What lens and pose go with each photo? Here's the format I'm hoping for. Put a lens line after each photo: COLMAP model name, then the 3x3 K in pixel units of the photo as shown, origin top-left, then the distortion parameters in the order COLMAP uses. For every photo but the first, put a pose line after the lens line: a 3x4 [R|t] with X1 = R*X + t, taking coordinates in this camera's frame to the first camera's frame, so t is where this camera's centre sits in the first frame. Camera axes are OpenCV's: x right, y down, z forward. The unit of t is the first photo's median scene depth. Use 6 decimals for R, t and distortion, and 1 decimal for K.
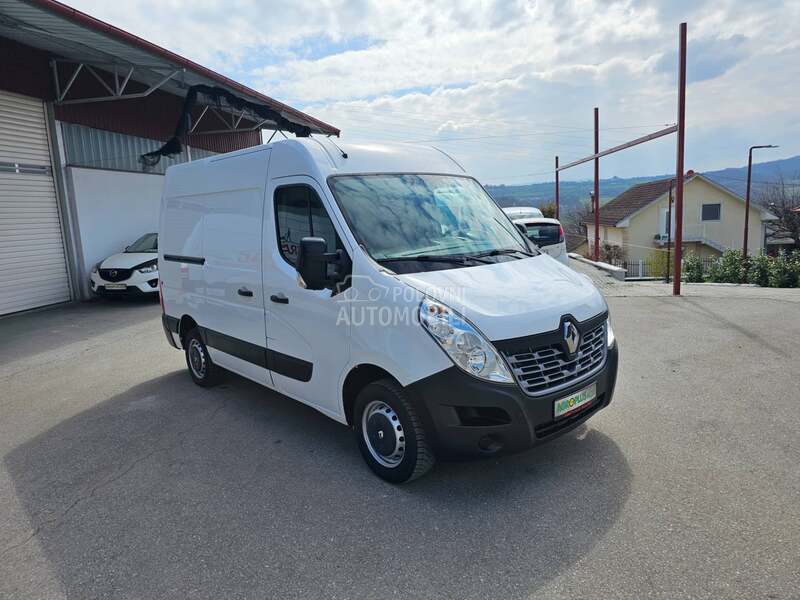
lens RADIAL K [[540.6, 0, 404.9], [0, 540.6, 293.6], [0, 0, 1]] dist [0.052391, -0.045528]
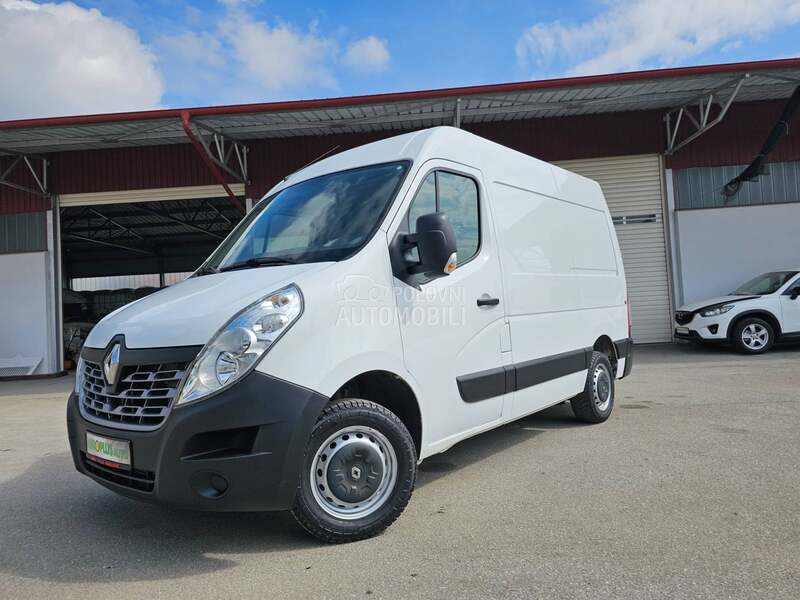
lens RADIAL K [[540.6, 0, 402.0], [0, 540.6, 297.3], [0, 0, 1]] dist [0.052391, -0.045528]
pose [[0.131994, 0.005681, -0.991234, 0.745624], [-0.098232, 0.995136, -0.007377, -0.032146], [0.986371, 0.098345, 0.131910, 0.854992]]
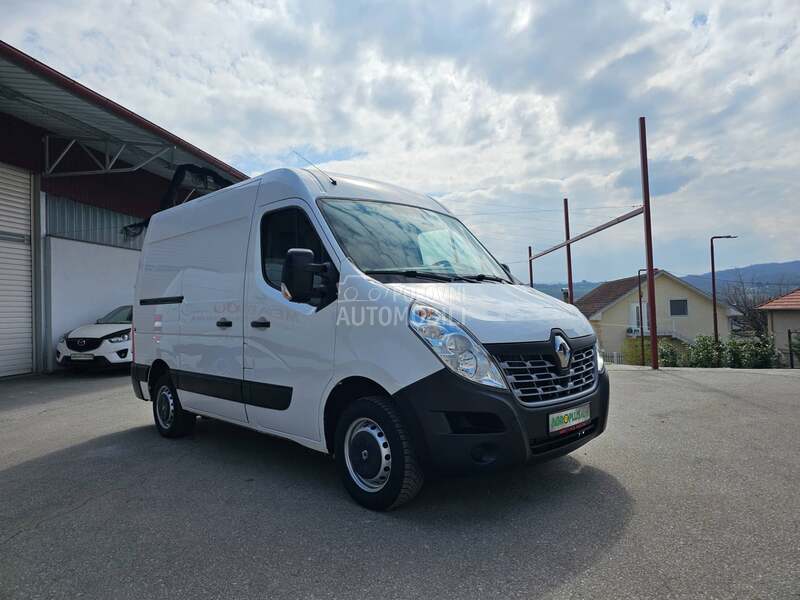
lens RADIAL K [[540.6, 0, 404.5], [0, 540.6, 295.5], [0, 0, 1]] dist [0.052391, -0.045528]
pose [[0.998966, 0.017610, 0.041925, -0.013483], [-0.009809, 0.983713, -0.179480, 0.105402], [-0.044403, 0.178883, 0.982868, 0.023656]]
